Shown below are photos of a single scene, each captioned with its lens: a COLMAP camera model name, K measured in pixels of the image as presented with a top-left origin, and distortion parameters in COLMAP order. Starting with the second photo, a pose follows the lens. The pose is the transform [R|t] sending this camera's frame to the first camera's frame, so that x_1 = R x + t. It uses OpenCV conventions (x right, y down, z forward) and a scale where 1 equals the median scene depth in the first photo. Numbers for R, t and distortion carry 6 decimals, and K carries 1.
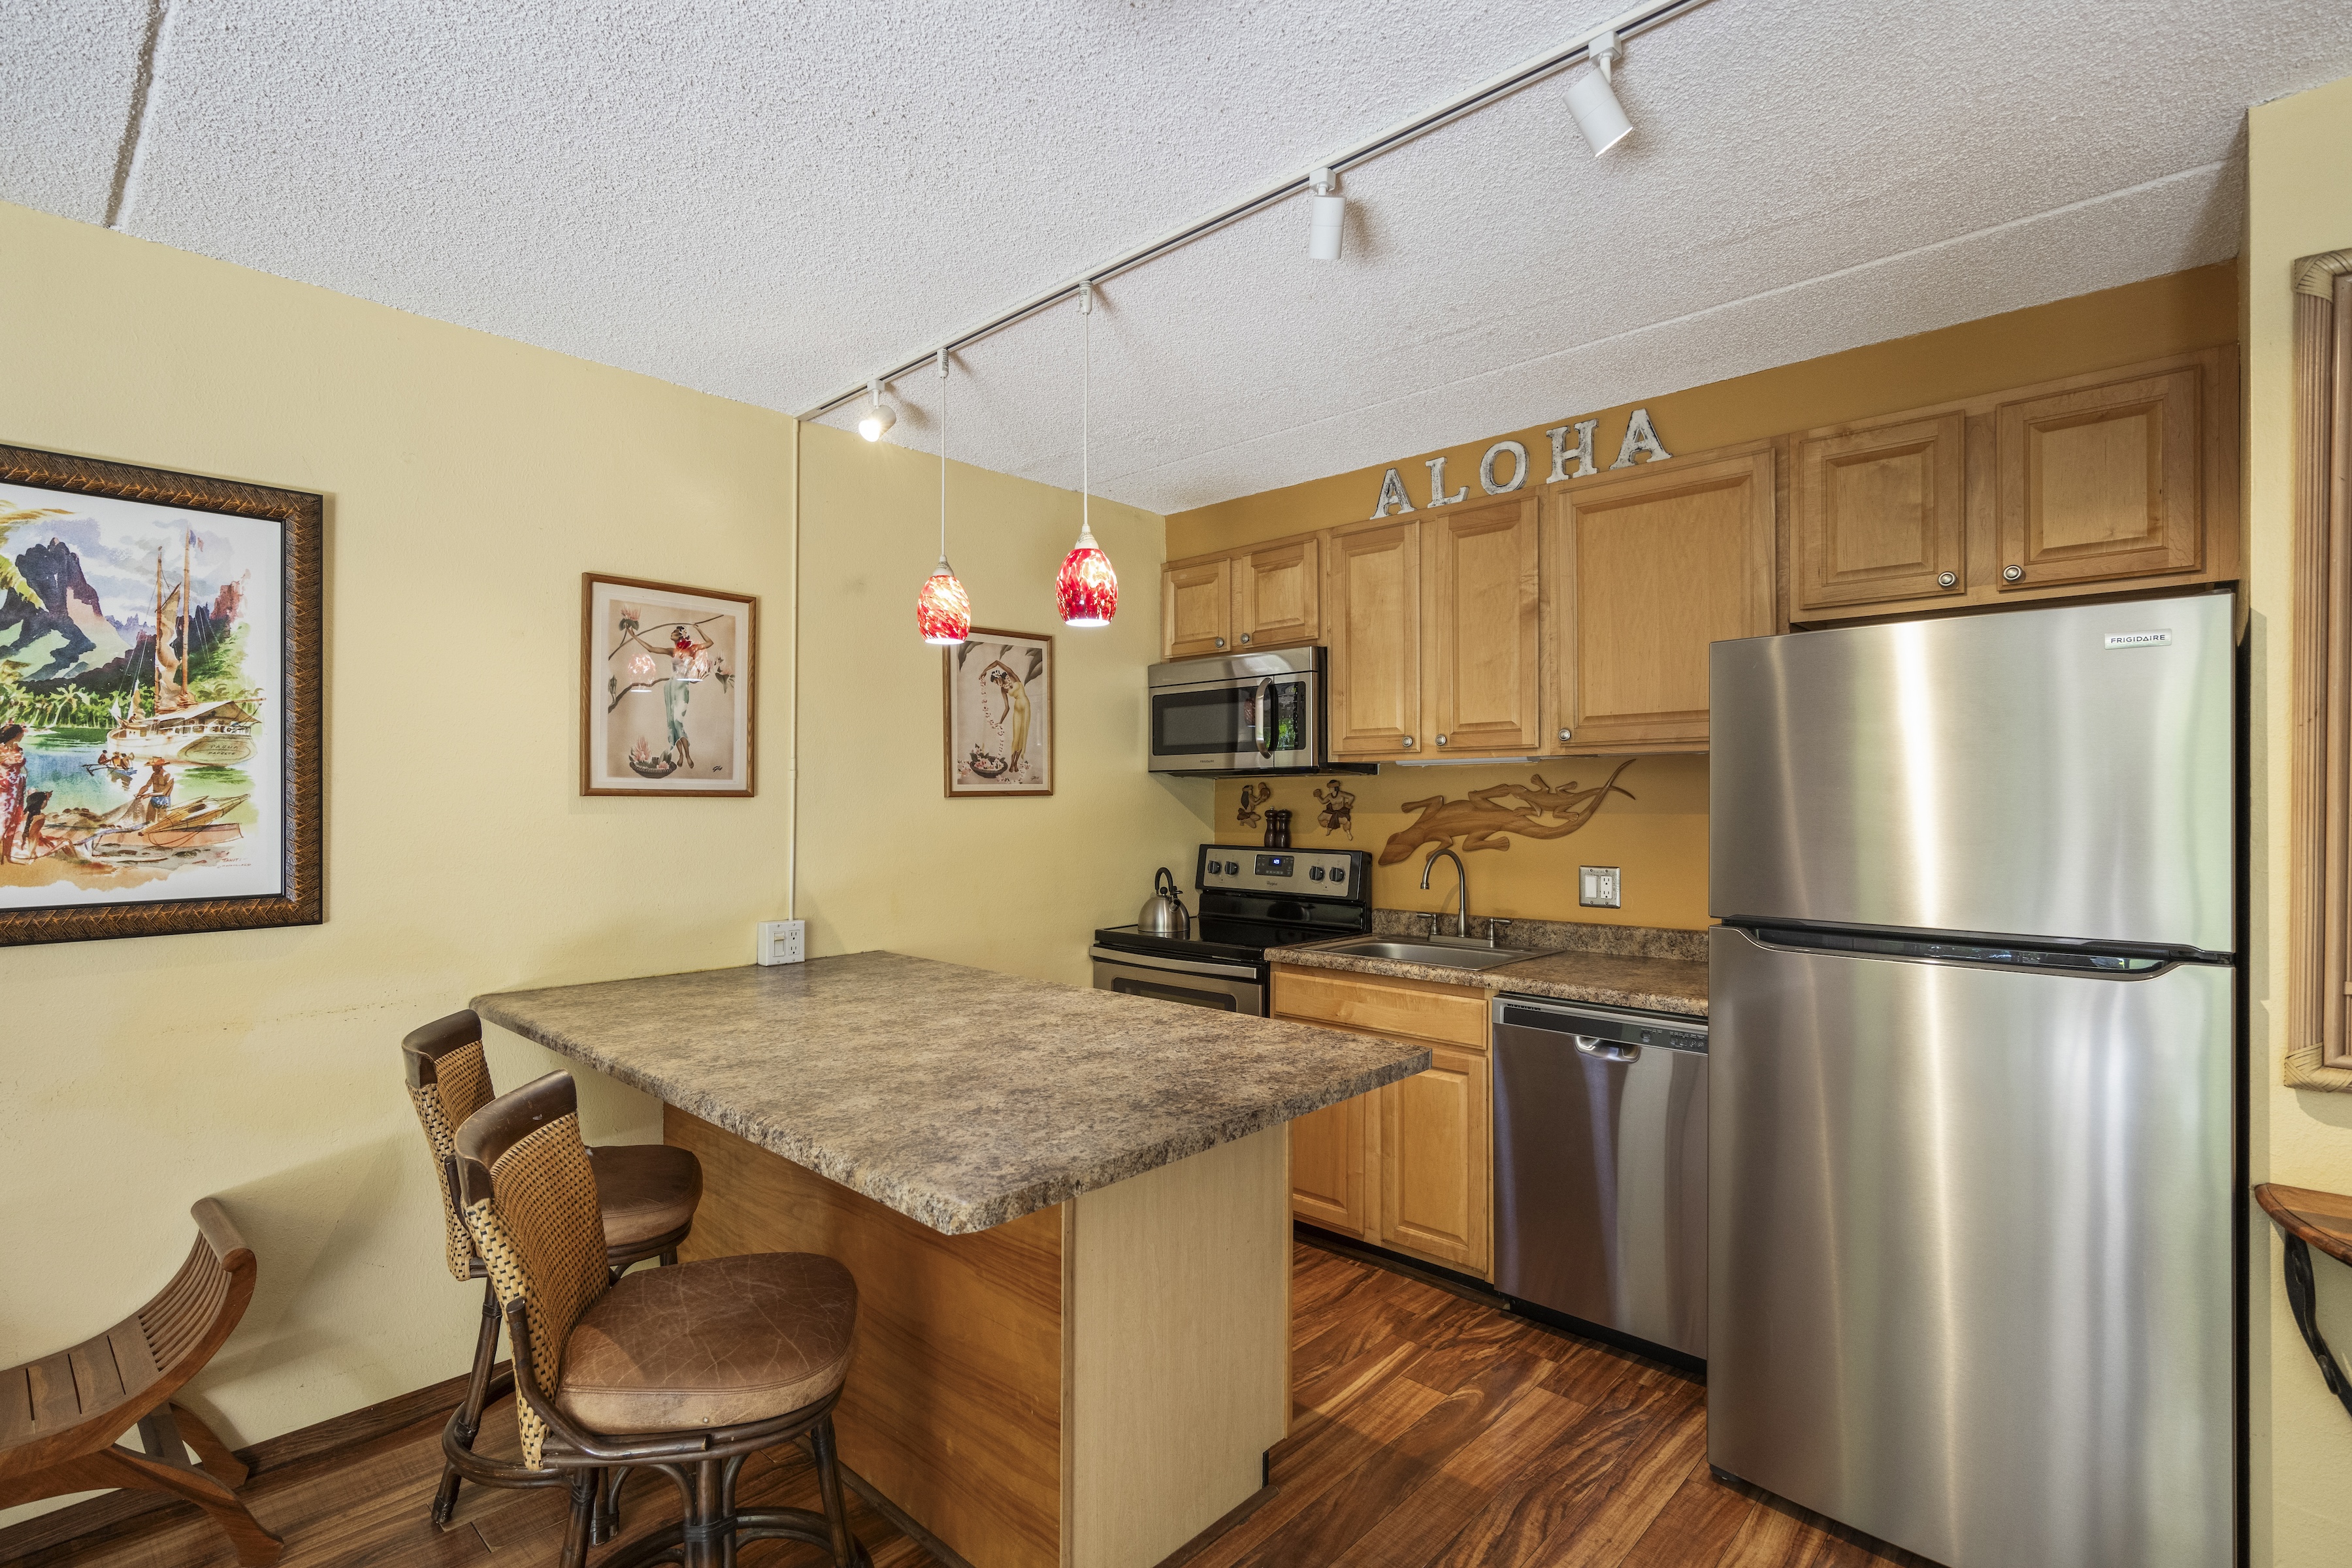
lens RADIAL K [[1112.8, 0, 1183.6], [0, 1112.8, 799.3], [0, 0, 1]] dist [0.004490, 0.000898]
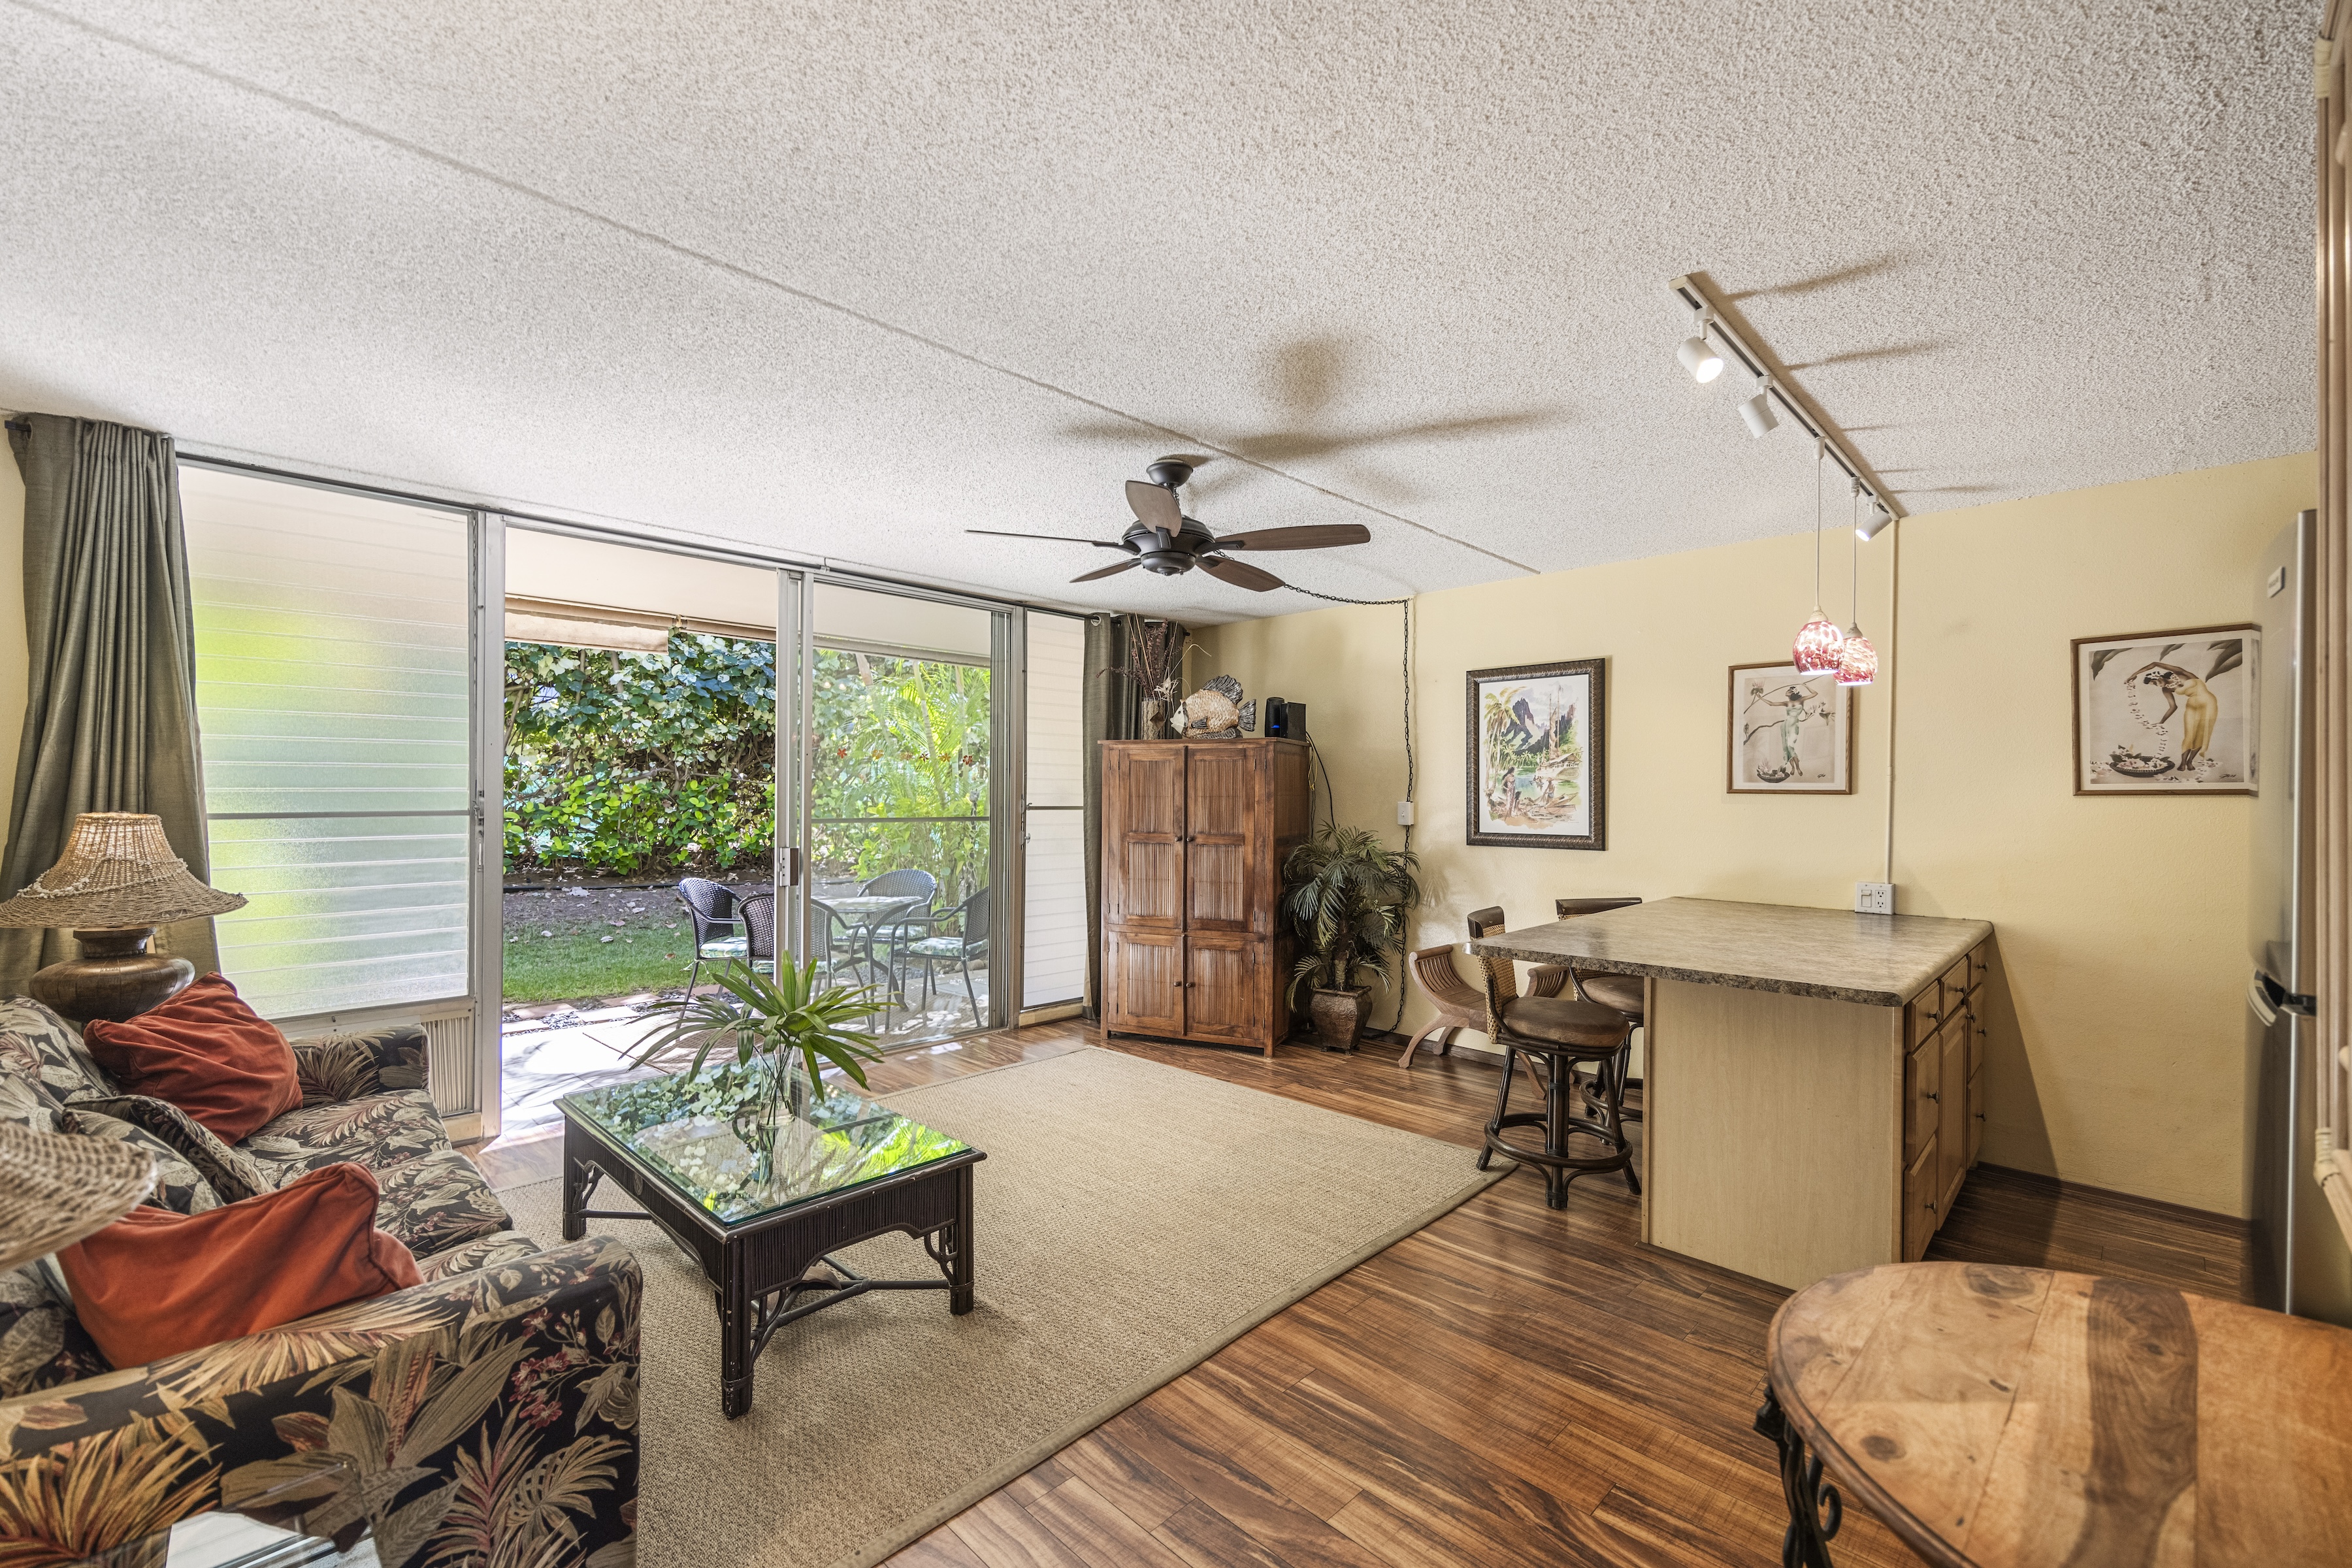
lens RADIAL K [[983.0, 0, 1176.0], [0, 983.0, 784.0], [0, 0, 1]] dist [0.006019, 0.000275]
pose [[-0.026672, -0.011114, -0.999582, 0.969941], [-0.008635, 0.999903, -0.010887, 0.006192], [0.999607, 0.008341, -0.026766, 0.159881]]
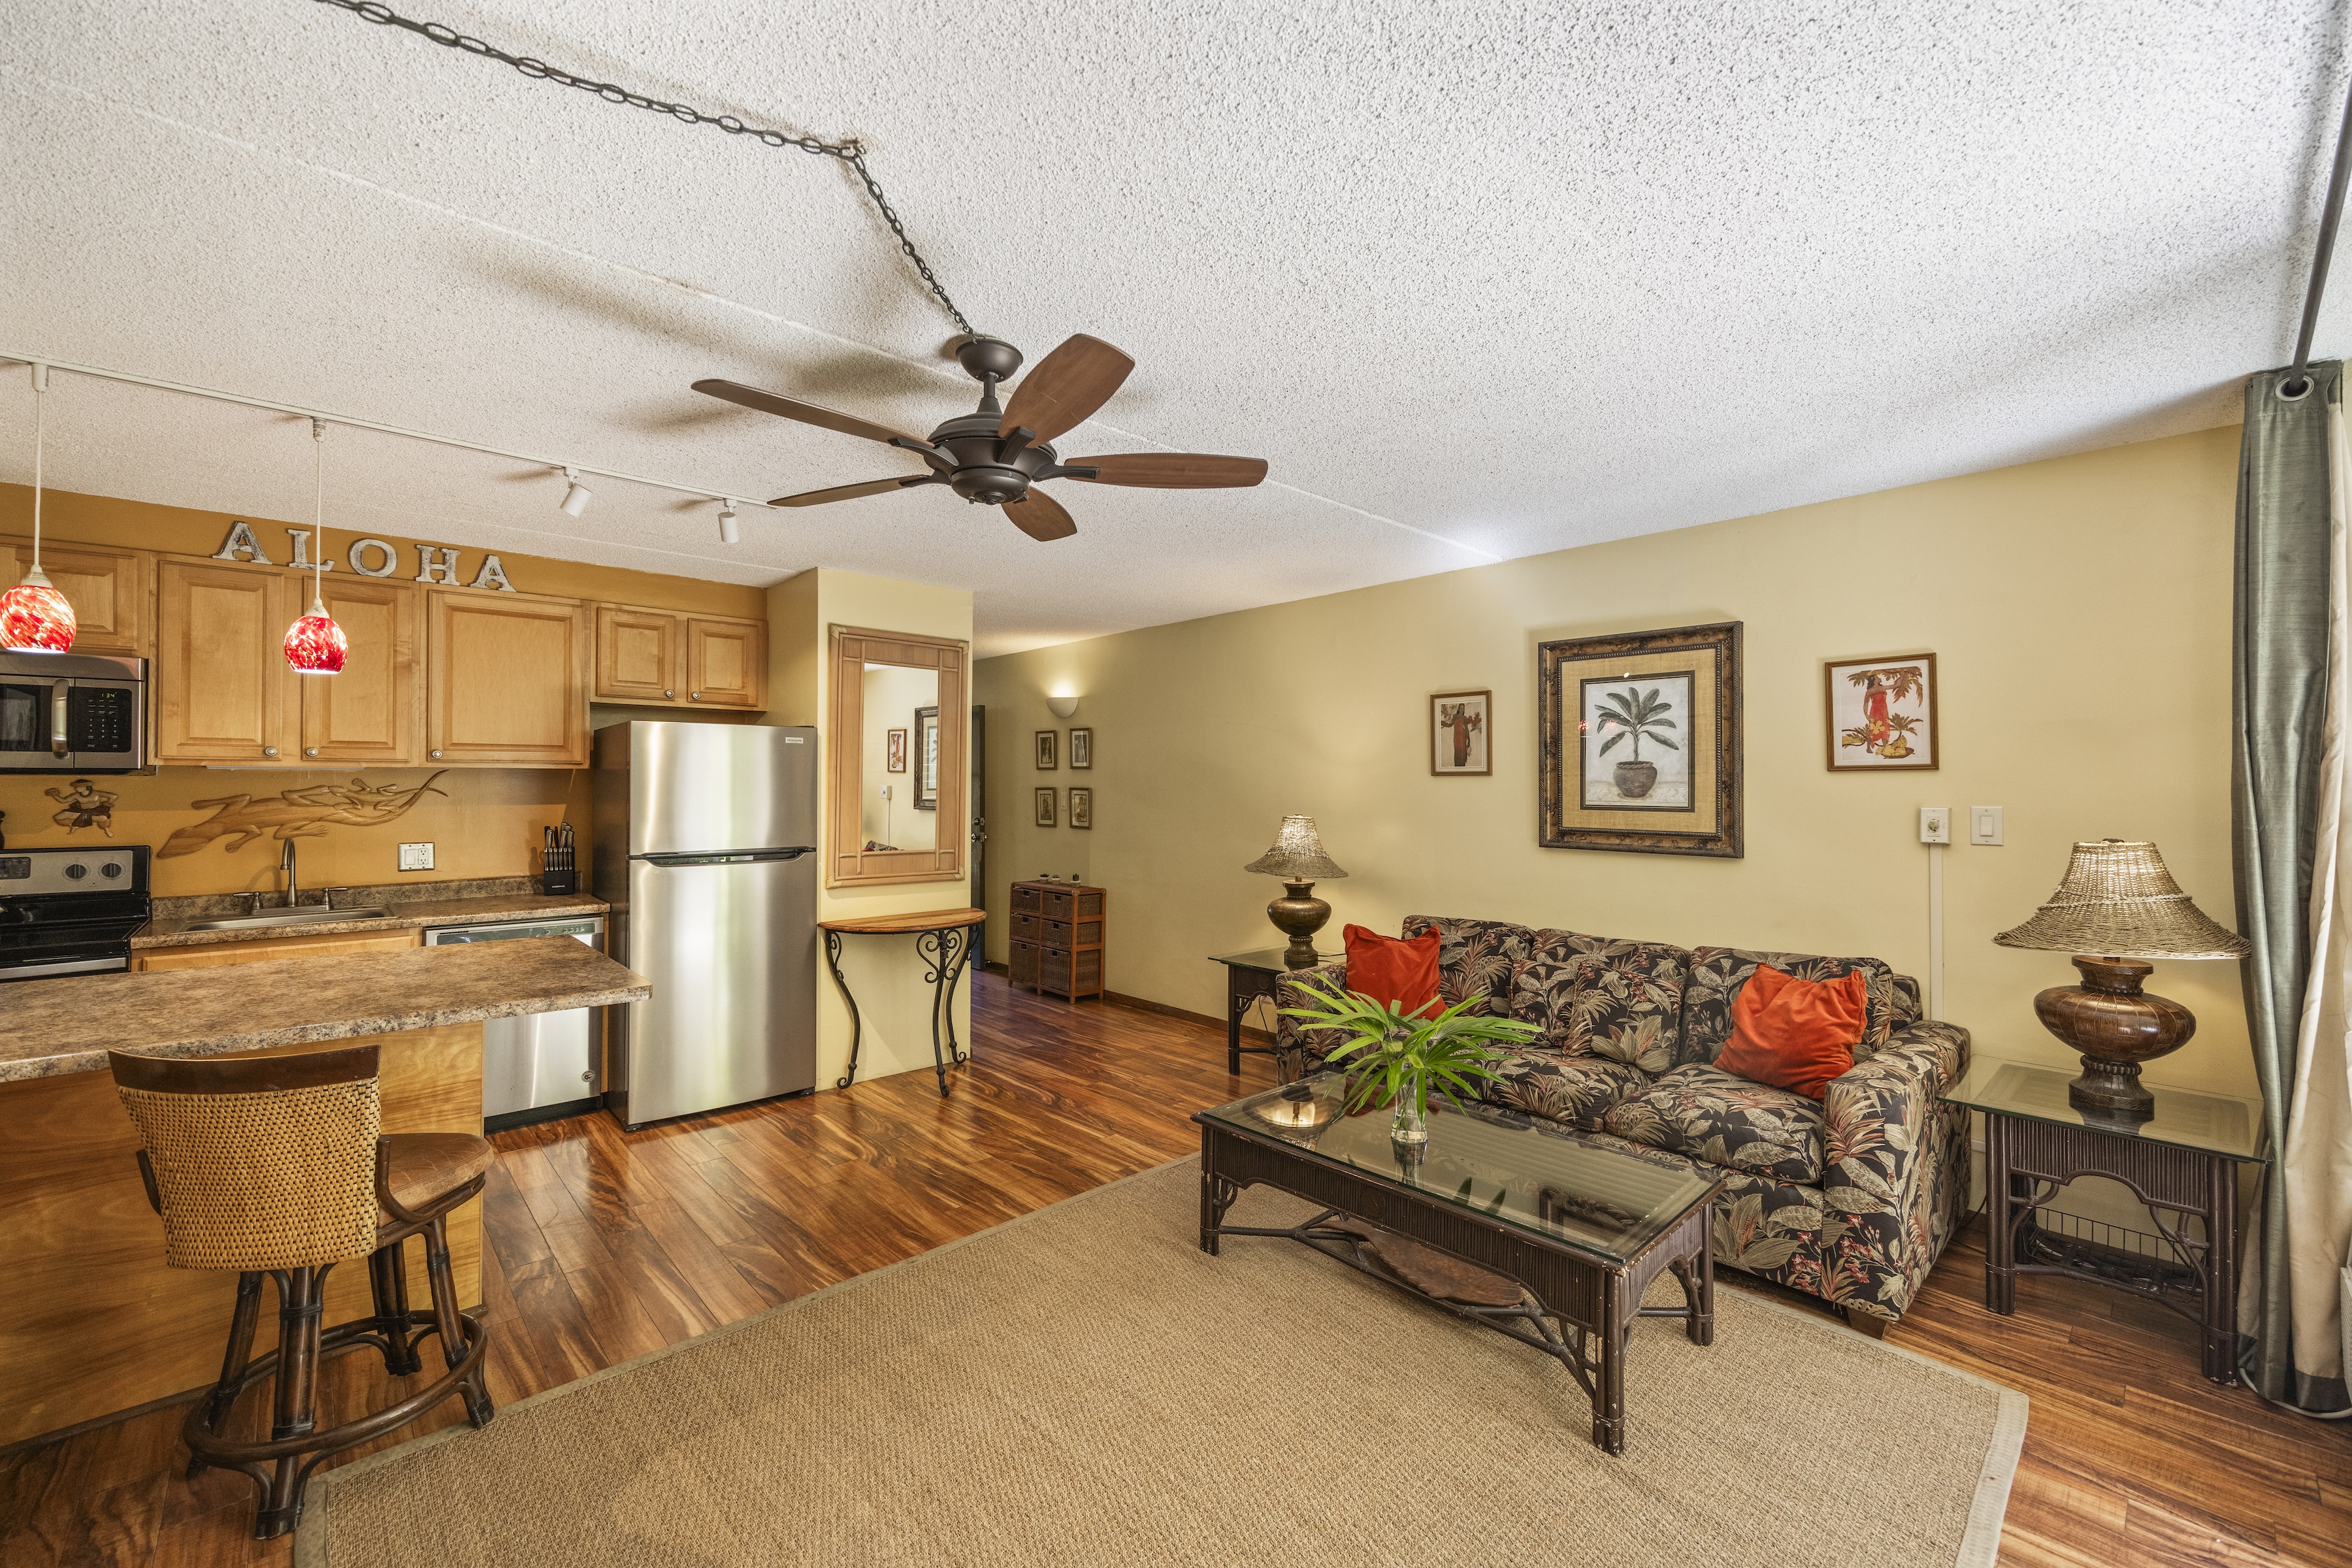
lens RADIAL K [[916.7, 0, 1152.3], [0, 916.7, 778.3], [0, 0, 1]] dist [-0.000170, 0.000086]
pose [[0.100885, 0.008383, 0.994863, -0.862554], [-0.001219, 0.999965, -0.008302, -0.017941], [-0.994897, -0.000375, 0.100892, -0.087964]]
